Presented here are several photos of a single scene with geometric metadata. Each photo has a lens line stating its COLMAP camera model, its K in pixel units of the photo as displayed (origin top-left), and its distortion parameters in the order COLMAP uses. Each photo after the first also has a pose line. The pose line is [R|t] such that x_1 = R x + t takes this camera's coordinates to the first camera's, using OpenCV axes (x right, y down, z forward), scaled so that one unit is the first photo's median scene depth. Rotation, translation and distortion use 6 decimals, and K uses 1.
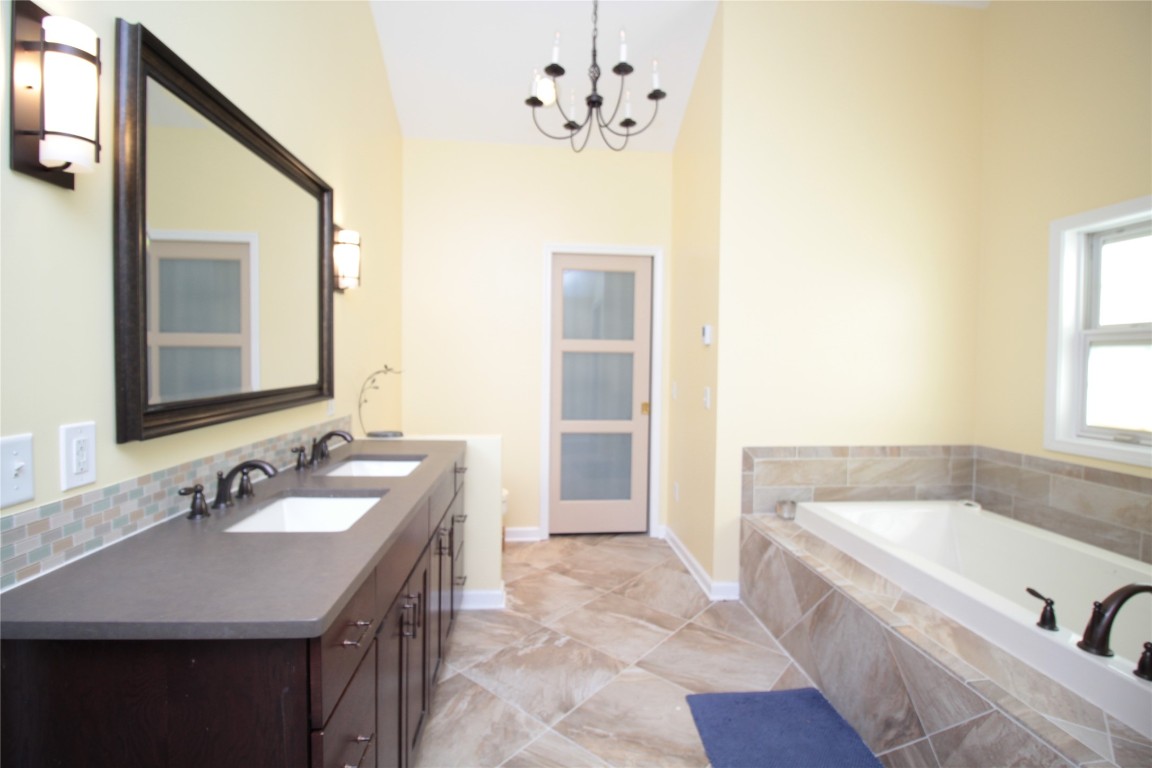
lens RADIAL K [[527.7, 0, 578.2], [0, 527.7, 376.9], [0, 0, 1]] dist [-0.001513, -0.012626]
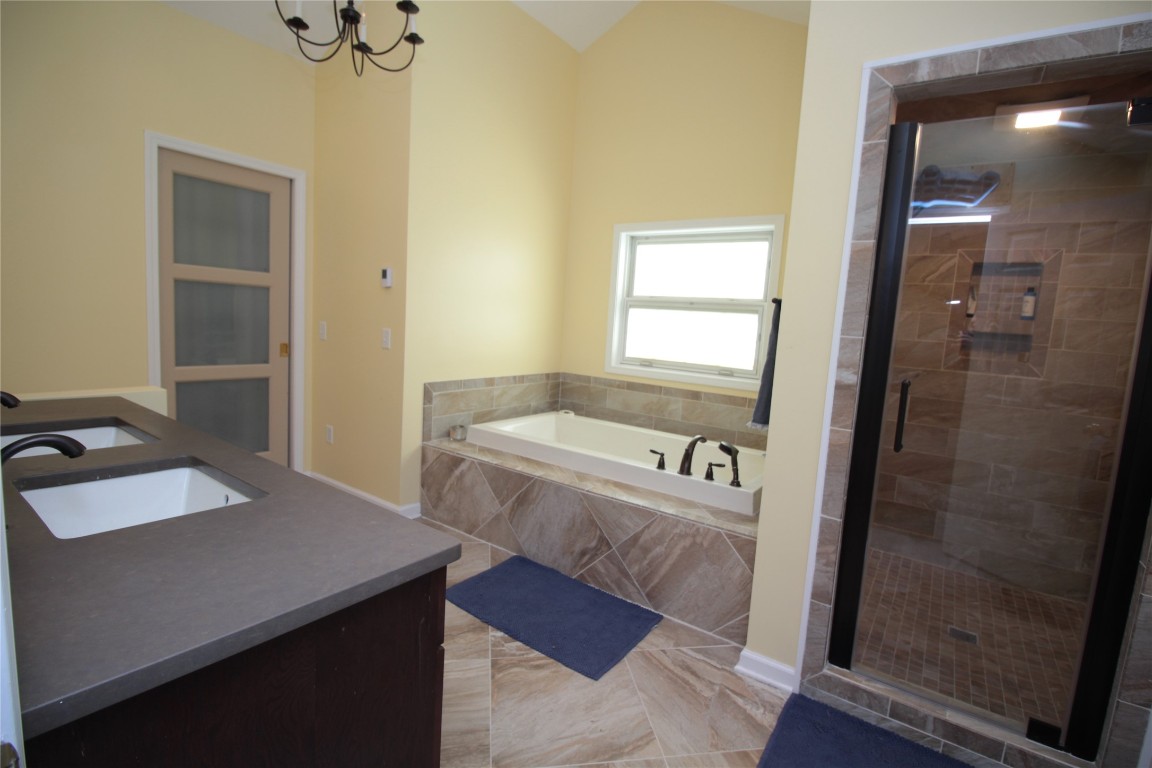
lens RADIAL K [[527.7, 0, 578.2], [0, 527.7, 376.9], [0, 0, 1]] dist [-0.001513, -0.012626]
pose [[0.648336, -0.051700, 0.759597, -0.428842], [-0.035716, 0.994528, 0.098174, -0.000803], [-0.760516, -0.090780, 0.642942, 0.049388]]
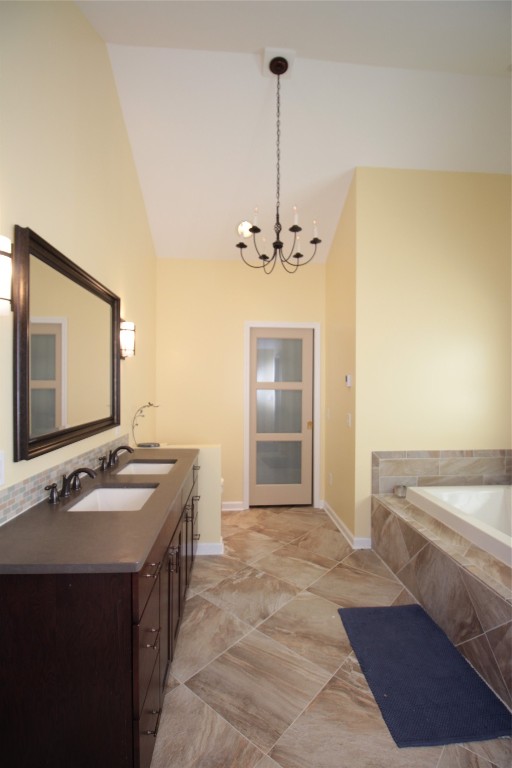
lens RADIAL K [[351.8, 0, 257.5], [0, 351.8, 388.9], [0, 0, 1]] dist [-0.001513, -0.012626]
pose [[0.999817, -0.007922, -0.017439, -0.017250], [0.007503, 0.999685, -0.023950, -0.043748], [0.017624, 0.023815, 0.999561, -0.091197]]
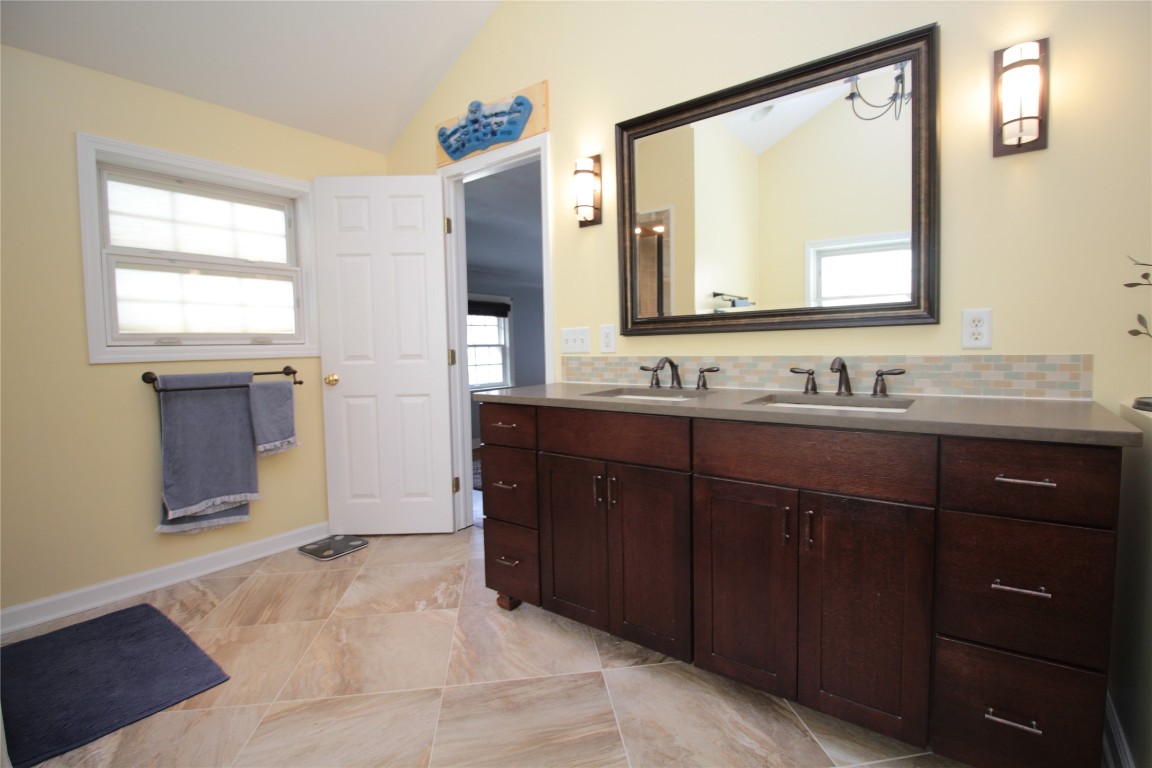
lens RADIAL K [[527.7, 0, 578.2], [0, 527.7, 376.9], [0, 0, 1]] dist [-0.001513, -0.012626]
pose [[-0.669935, 0.044810, -0.741066, 0.393490], [-0.007069, 0.997747, 0.066722, 0.076396], [0.742386, 0.049938, -0.668109, 1.146547]]
